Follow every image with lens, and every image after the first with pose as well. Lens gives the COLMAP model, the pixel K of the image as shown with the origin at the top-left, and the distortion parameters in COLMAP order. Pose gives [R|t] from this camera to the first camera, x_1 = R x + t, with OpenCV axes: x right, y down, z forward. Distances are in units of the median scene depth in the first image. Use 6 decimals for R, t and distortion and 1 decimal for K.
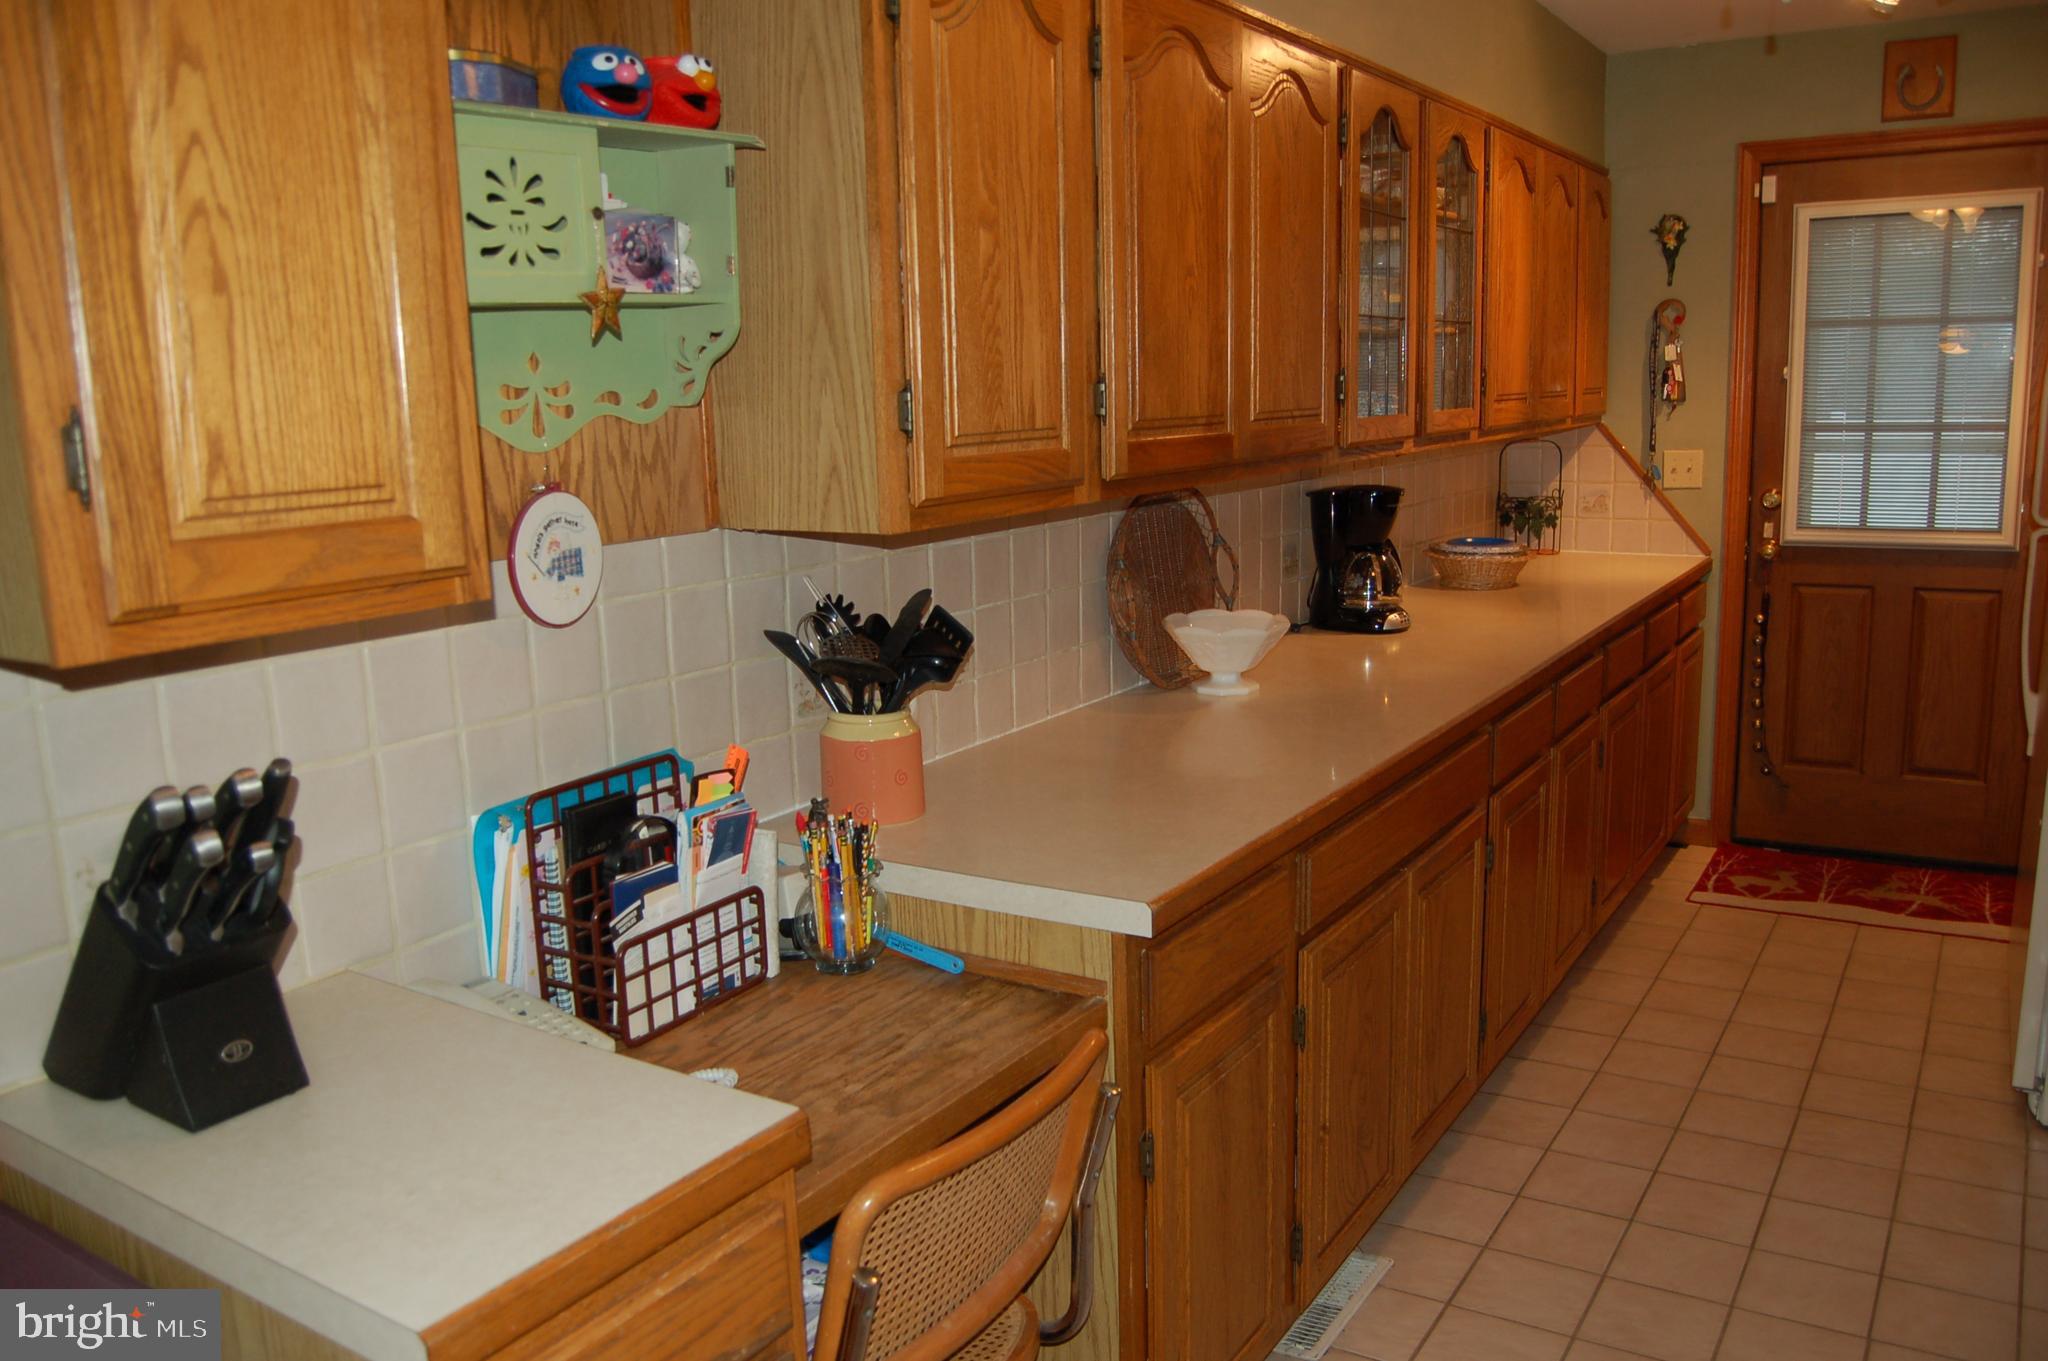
lens RADIAL K [[1613.9, 0, 997.2], [0, 1613.9, 707.1], [0, 0, 1]] dist [-0.094302, 0.037239]
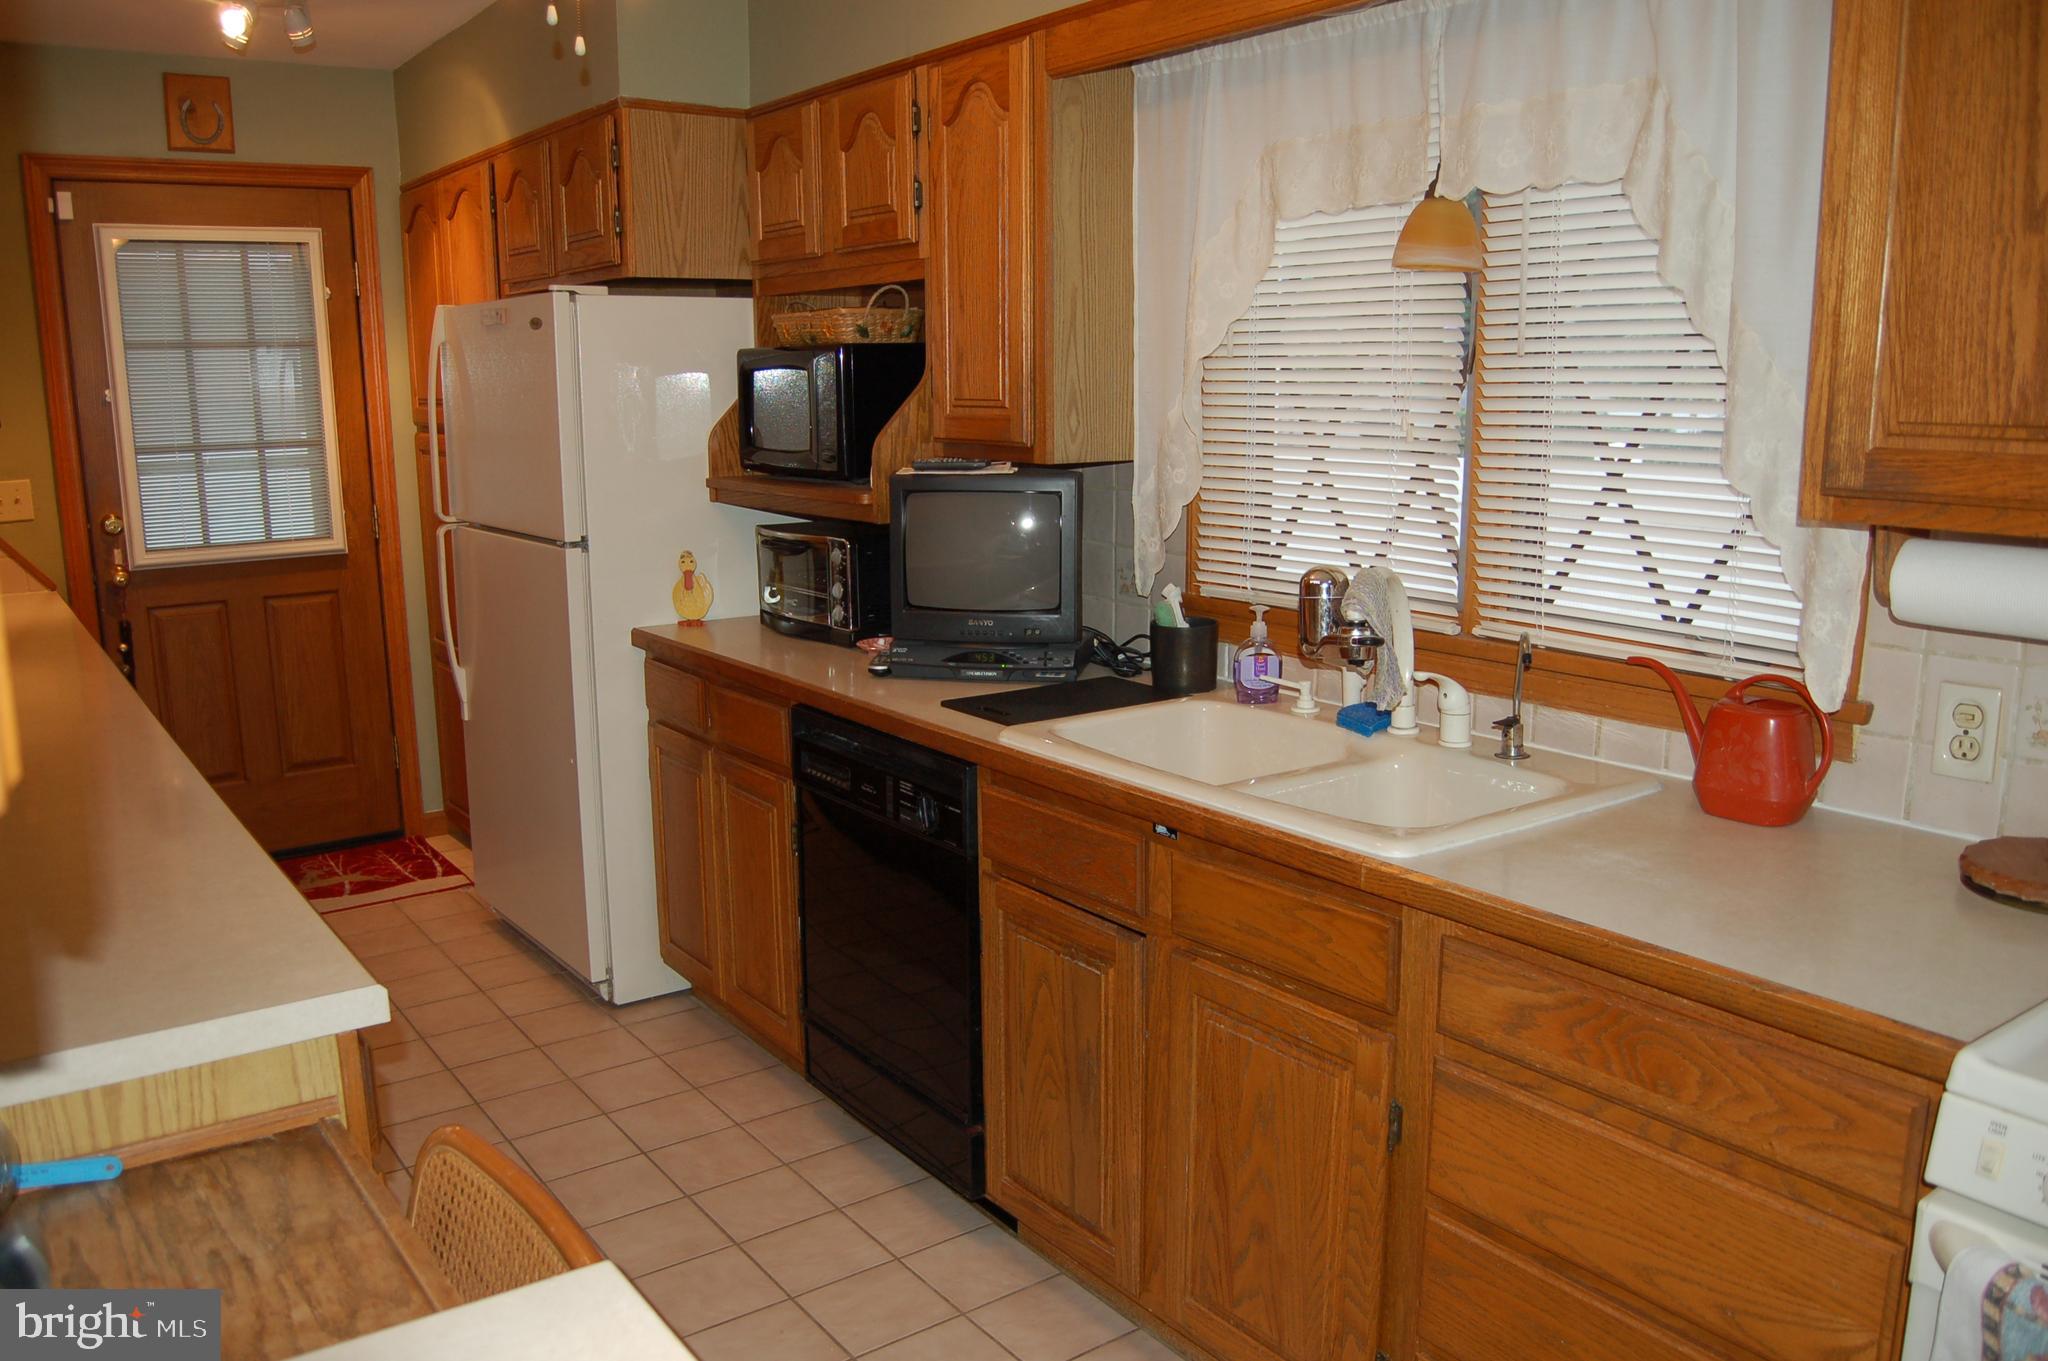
lens RADIAL K [[1613.9, 0, 997.2], [0, 1613.9, 707.1], [0, 0, 1]] dist [-0.094302, 0.037239]
pose [[0.368081, -0.157940, 0.916281, -0.227767], [0.178088, 0.979198, 0.097245, -0.019818], [-0.912579, 0.127385, 0.388552, 0.147794]]
